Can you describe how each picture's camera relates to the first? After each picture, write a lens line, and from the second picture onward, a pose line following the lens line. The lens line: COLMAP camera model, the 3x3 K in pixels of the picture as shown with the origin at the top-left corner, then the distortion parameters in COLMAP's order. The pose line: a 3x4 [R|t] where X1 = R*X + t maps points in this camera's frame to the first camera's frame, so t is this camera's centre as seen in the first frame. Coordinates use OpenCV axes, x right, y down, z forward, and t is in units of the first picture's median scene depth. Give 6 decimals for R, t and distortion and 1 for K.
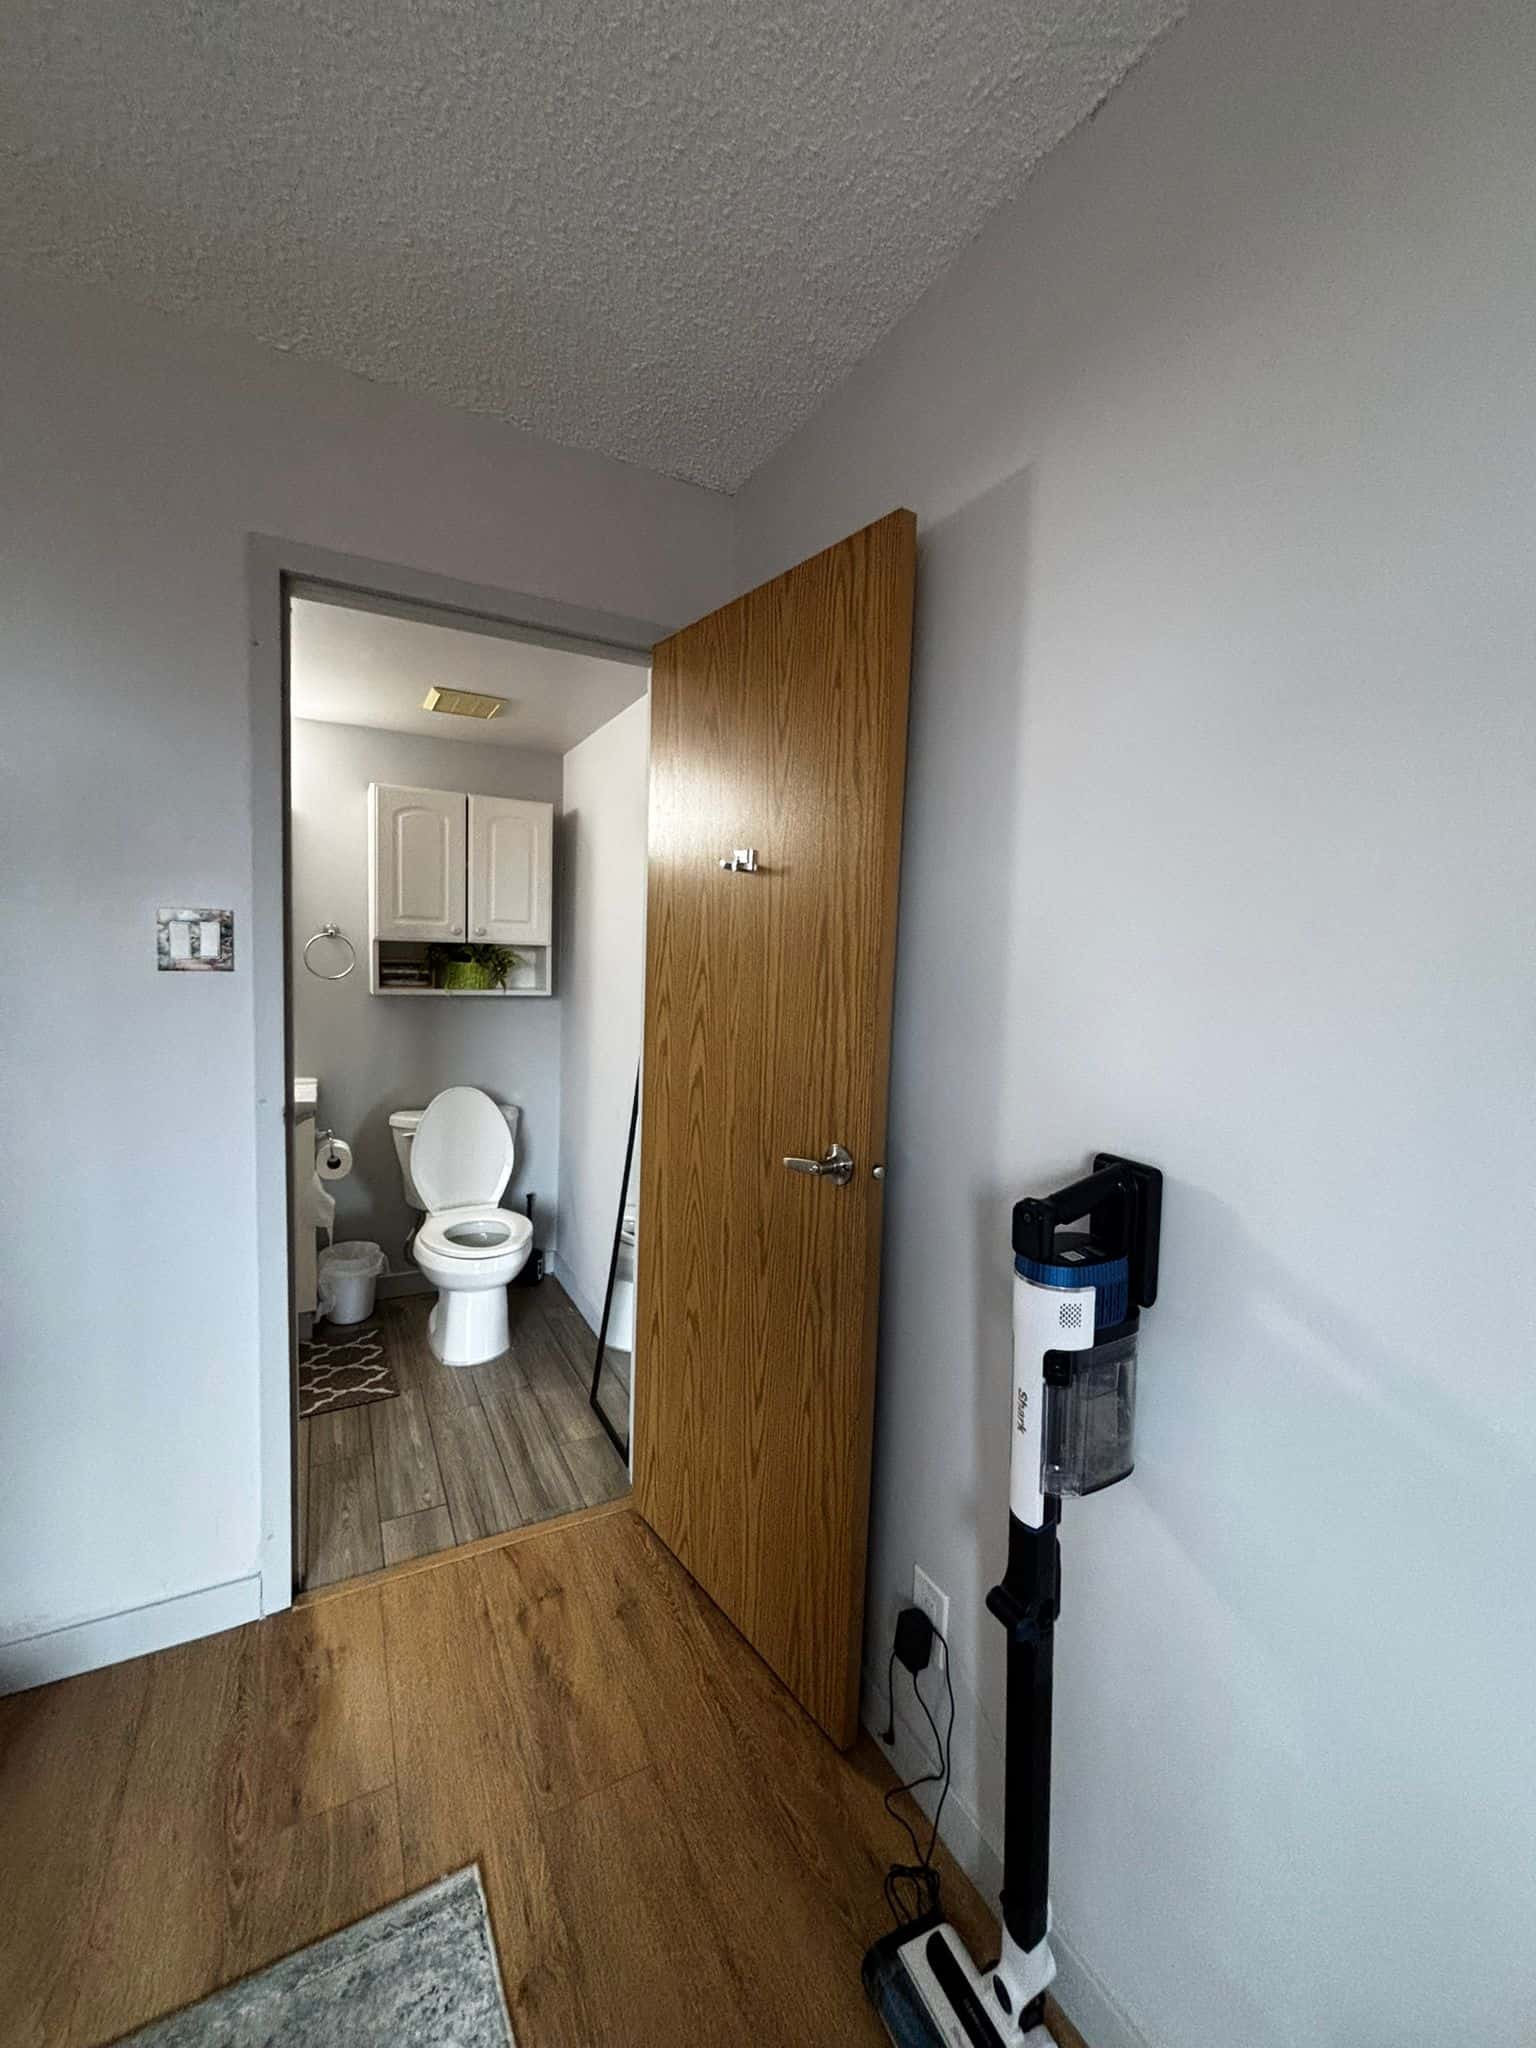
lens RADIAL K [[820.9, 0, 769.6], [0, 820.9, 1016.9], [0, 0, 1]] dist [0.001184, -0.000408]
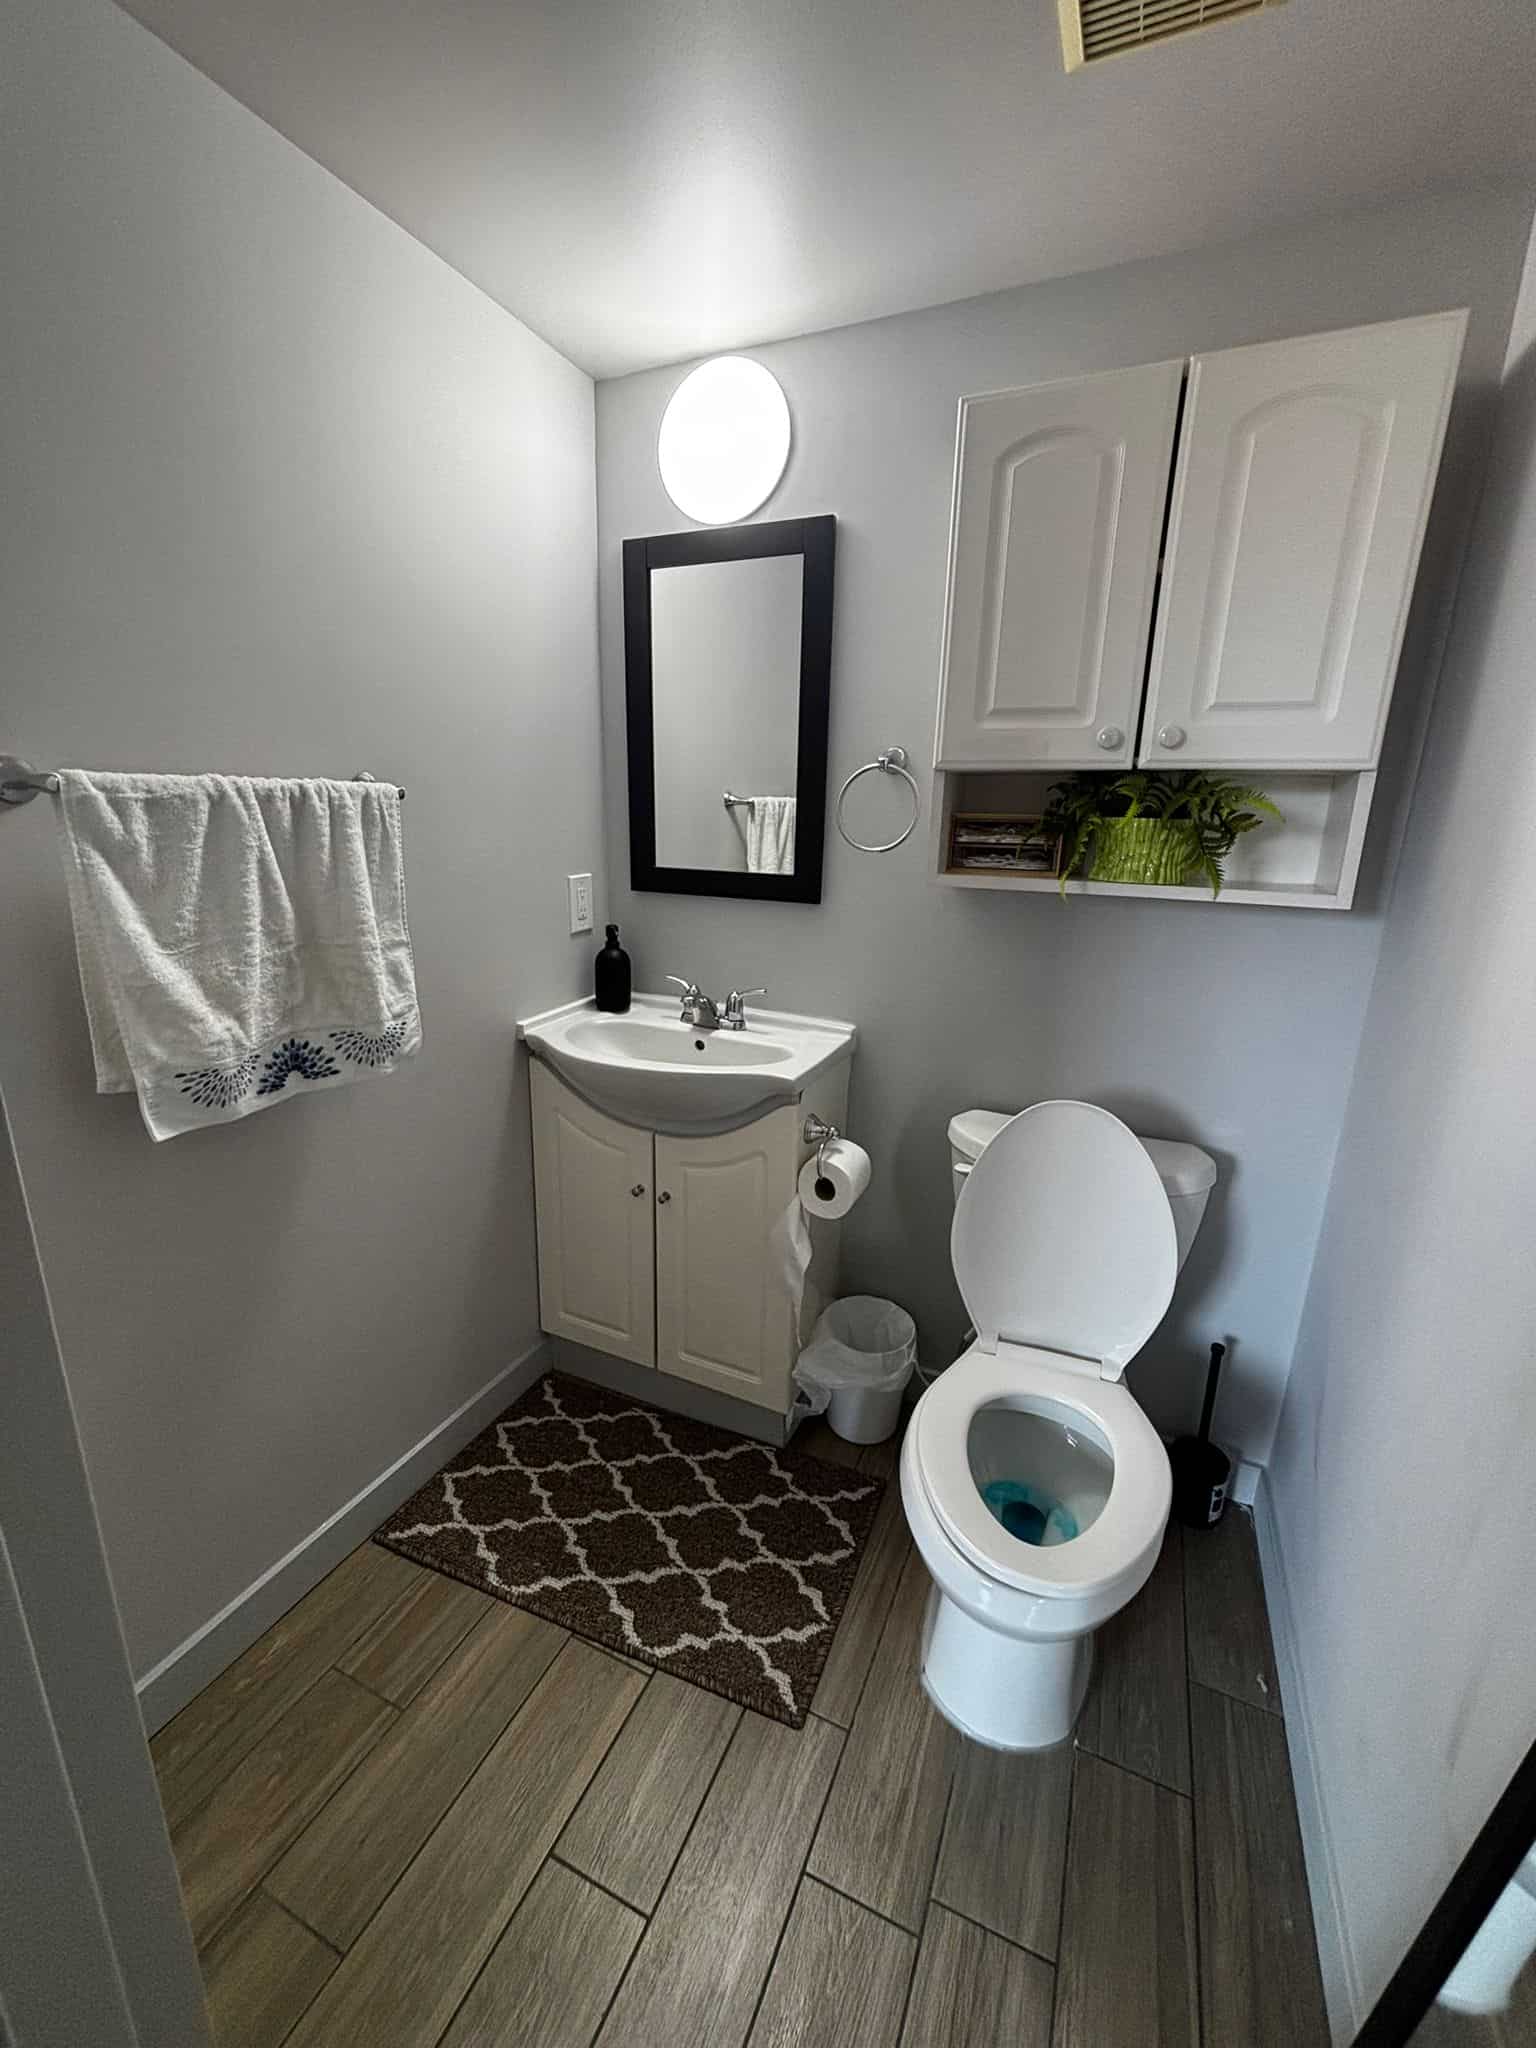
lens RADIAL K [[811.8, 0, 768.0], [0, 811.8, 1024.0], [0, 0, 1]] dist [-0.000833, -0.000084]
pose [[0.602931, 0.175655, -0.778216, -0.137001], [-0.069589, 0.983322, 0.168035, -0.019124], [0.794752, -0.047158, 0.605099, 0.592705]]
